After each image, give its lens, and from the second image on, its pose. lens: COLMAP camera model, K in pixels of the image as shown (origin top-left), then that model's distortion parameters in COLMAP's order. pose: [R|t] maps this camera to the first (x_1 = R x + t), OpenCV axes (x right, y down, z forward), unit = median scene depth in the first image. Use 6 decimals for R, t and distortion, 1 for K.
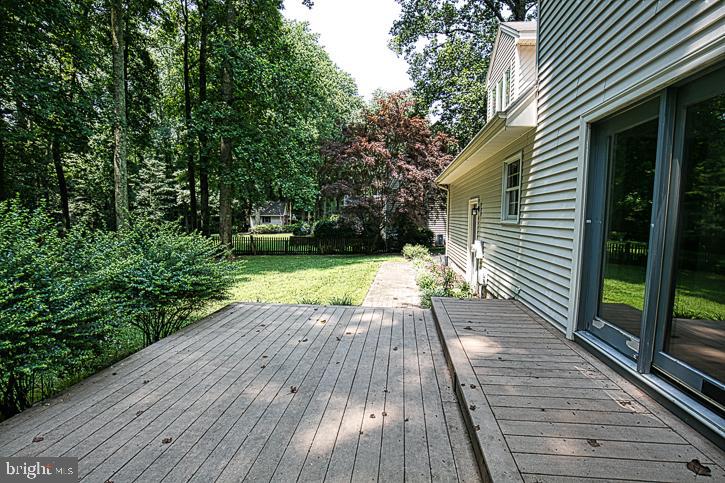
lens RADIAL K [[332.9, 0, 364.8], [0, 332.9, 245.9], [0, 0, 1]] dist [-0.032660, 0.000901]
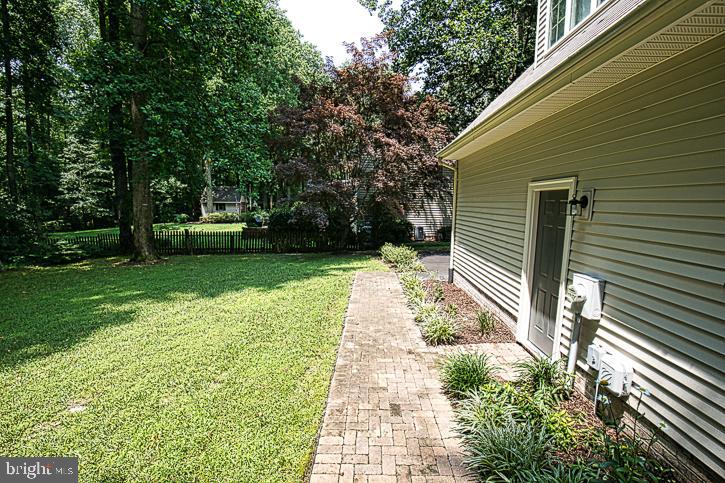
lens RADIAL K [[332.9, 0, 364.8], [0, 332.9, 245.9], [0, 0, 1]] dist [-0.032660, 0.000901]
pose [[0.995439, -0.006037, 0.095210, 0.003668], [0.002228, 0.999195, 0.040064, -0.021810], [-0.095375, -0.039669, 0.994651, 0.179718]]
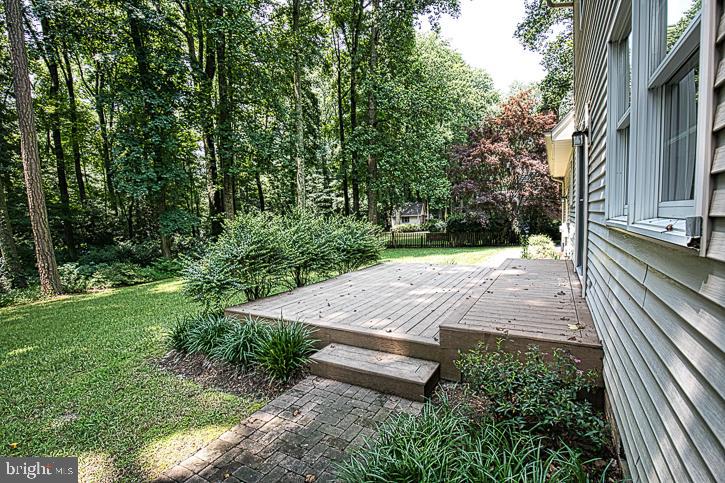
lens RADIAL K [[332.9, 0, 364.8], [0, 332.9, 245.9], [0, 0, 1]] dist [-0.032660, 0.000901]
pose [[0.915856, -0.008616, -0.401416, 0.043179], [0.008279, 0.999962, -0.002573, 0.020061], [0.401423, -0.000967, 0.915892, -0.127543]]
